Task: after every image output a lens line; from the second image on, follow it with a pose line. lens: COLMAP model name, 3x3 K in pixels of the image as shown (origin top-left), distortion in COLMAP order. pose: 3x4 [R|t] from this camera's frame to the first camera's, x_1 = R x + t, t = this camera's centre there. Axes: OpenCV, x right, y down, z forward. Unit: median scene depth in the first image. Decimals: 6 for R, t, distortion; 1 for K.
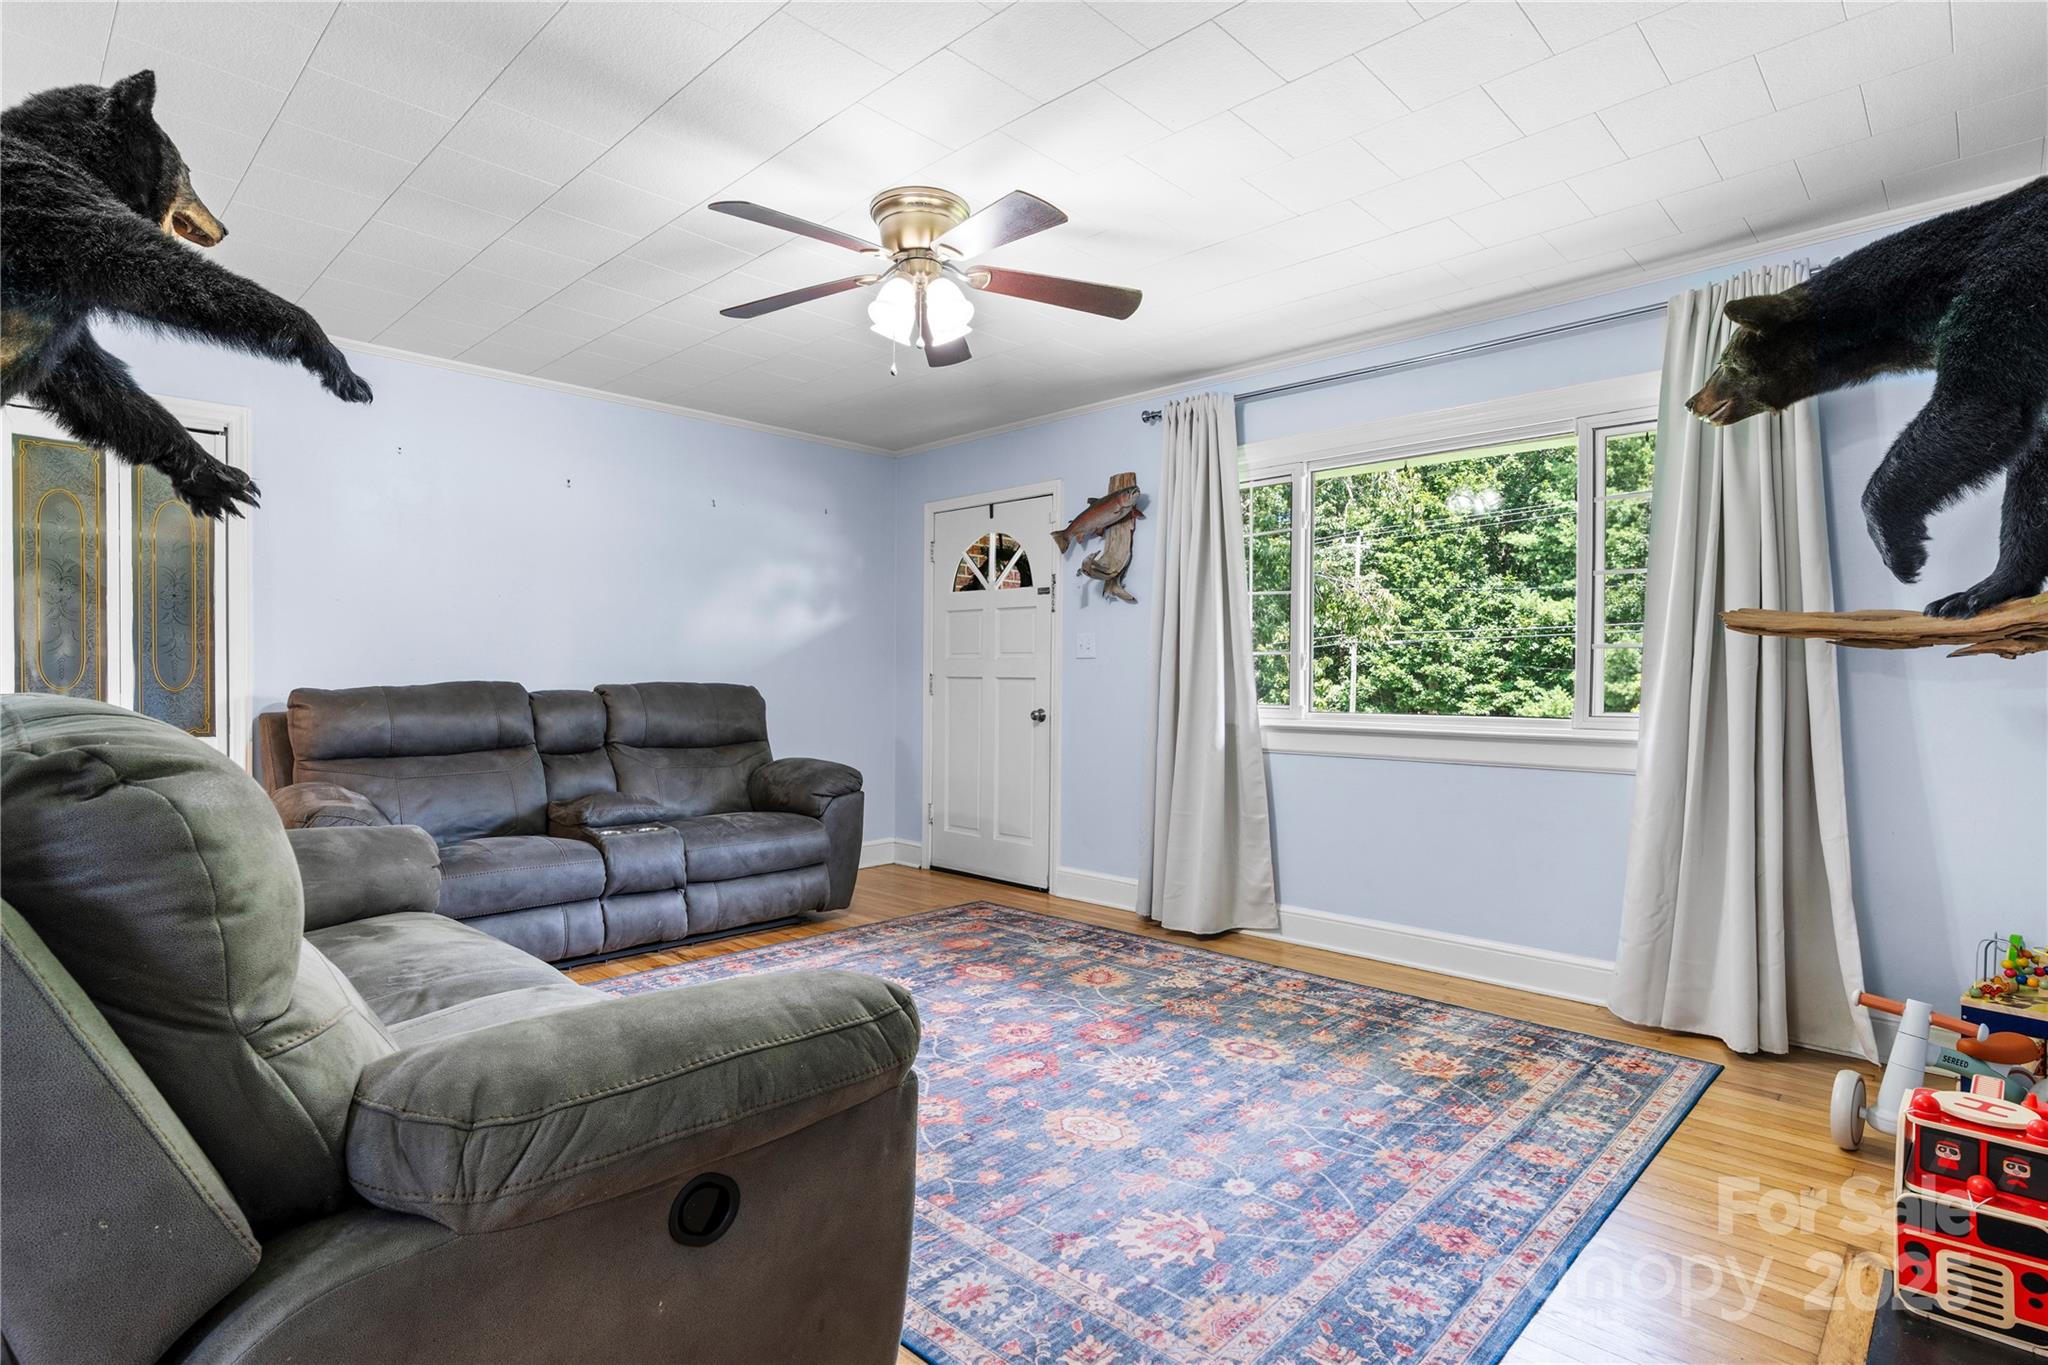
lens RADIAL K [[1021.9, 0, 1026.0], [0, 1021.9, 685.2], [0, 0, 1]] dist [0.000673, 0.000045]
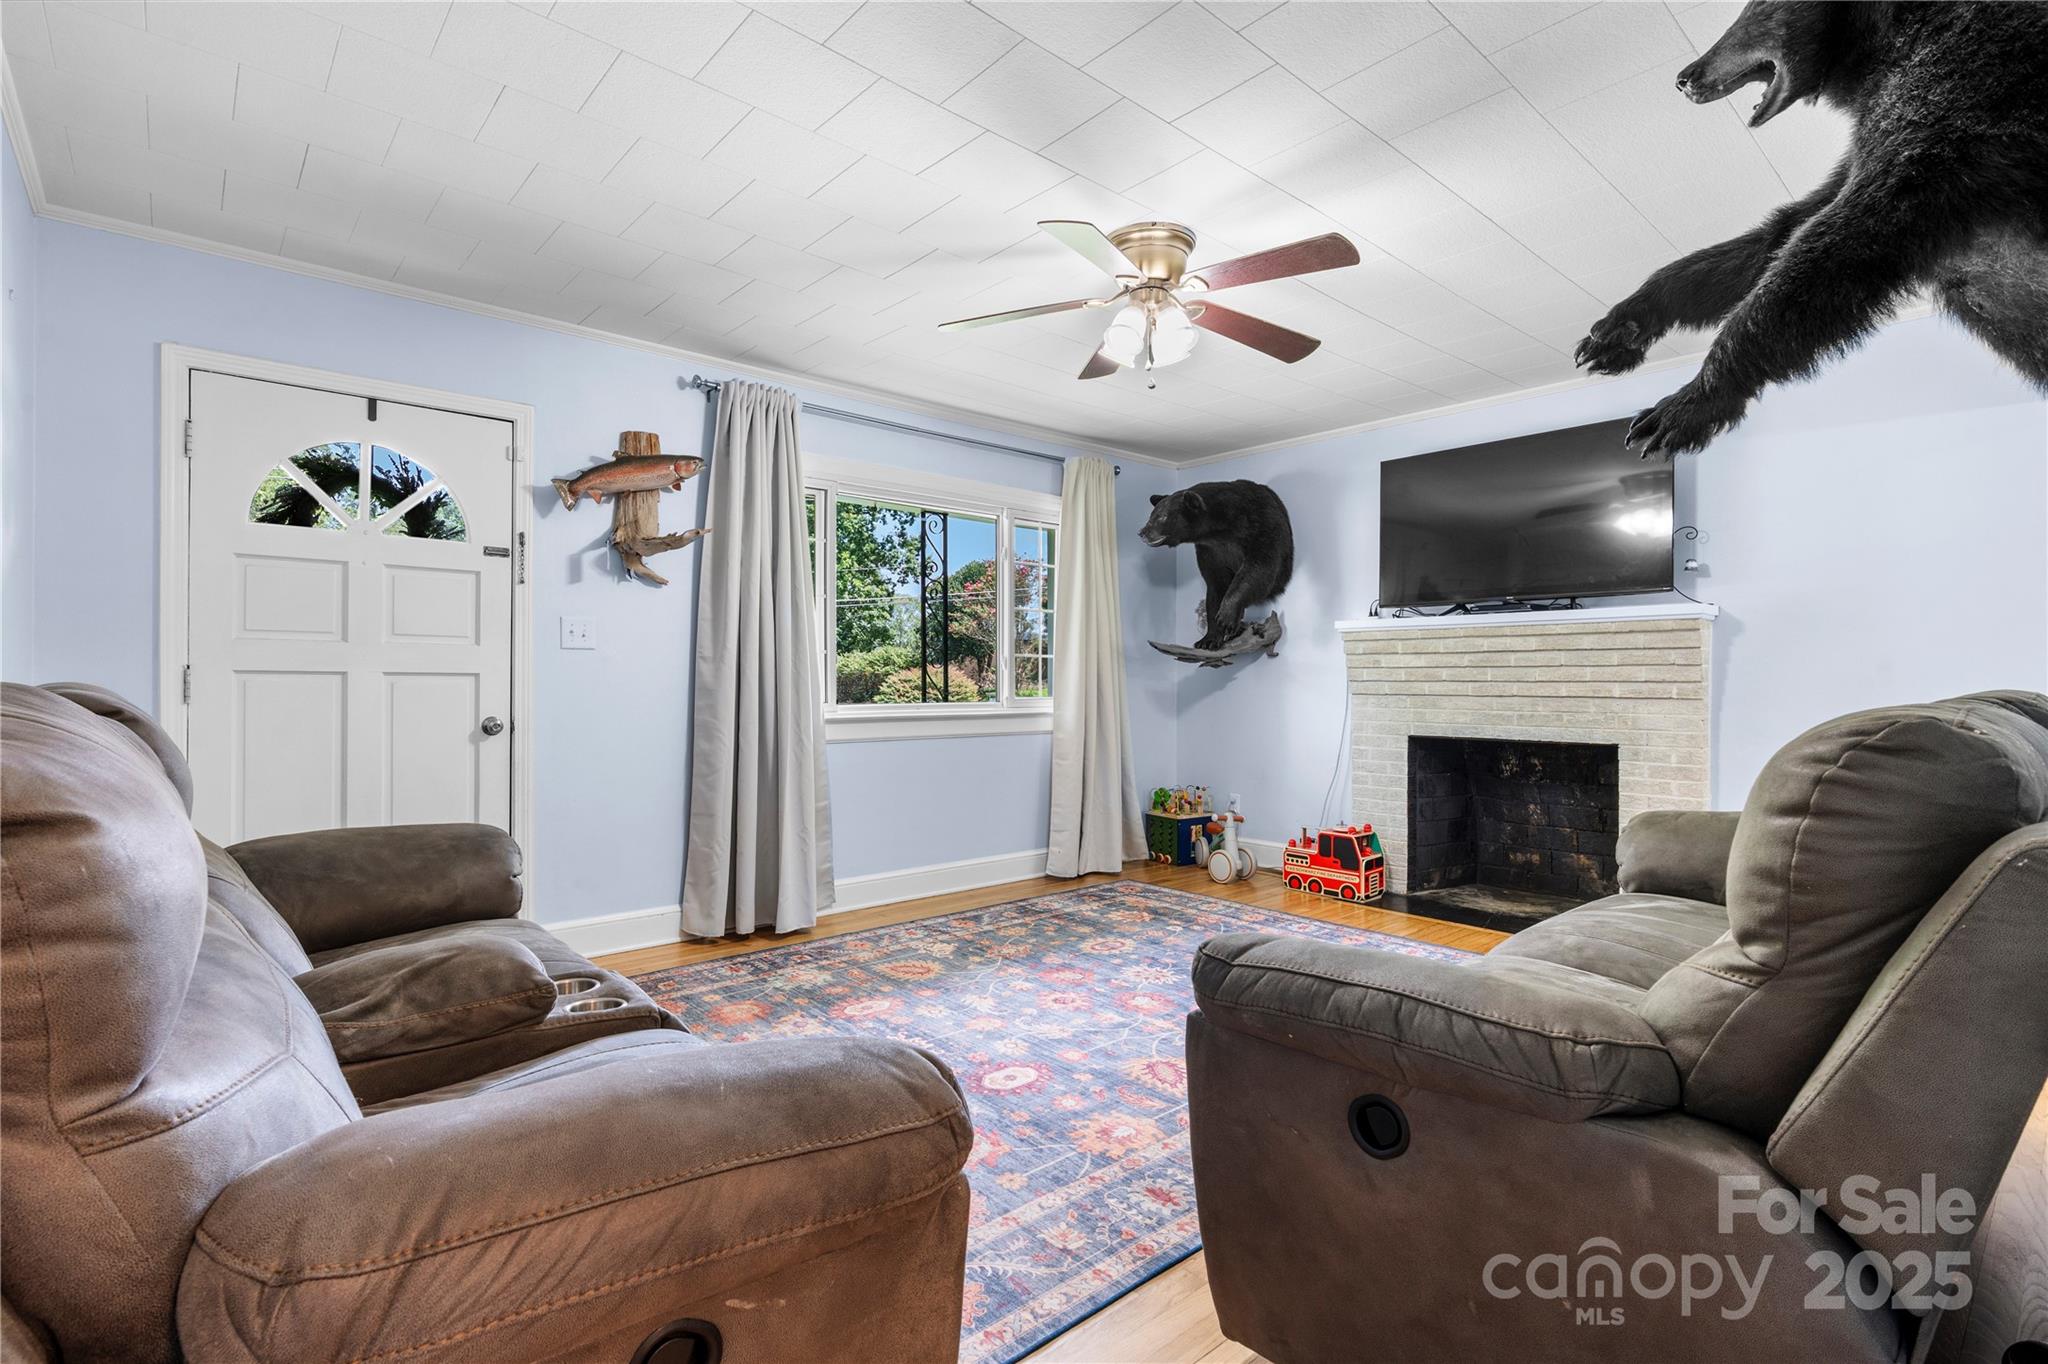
lens RADIAL K [[956.3, 0, 1024.8], [0, 956.3, 675.6], [0, 0, 1]] dist [-0.005335, -0.000330]
pose [[0.088027, 0.002013, 0.996116, -0.821063], [0.005263, 0.999983, -0.002486, -0.002335], [-0.996104, 0.005461, 0.088015, 0.764874]]
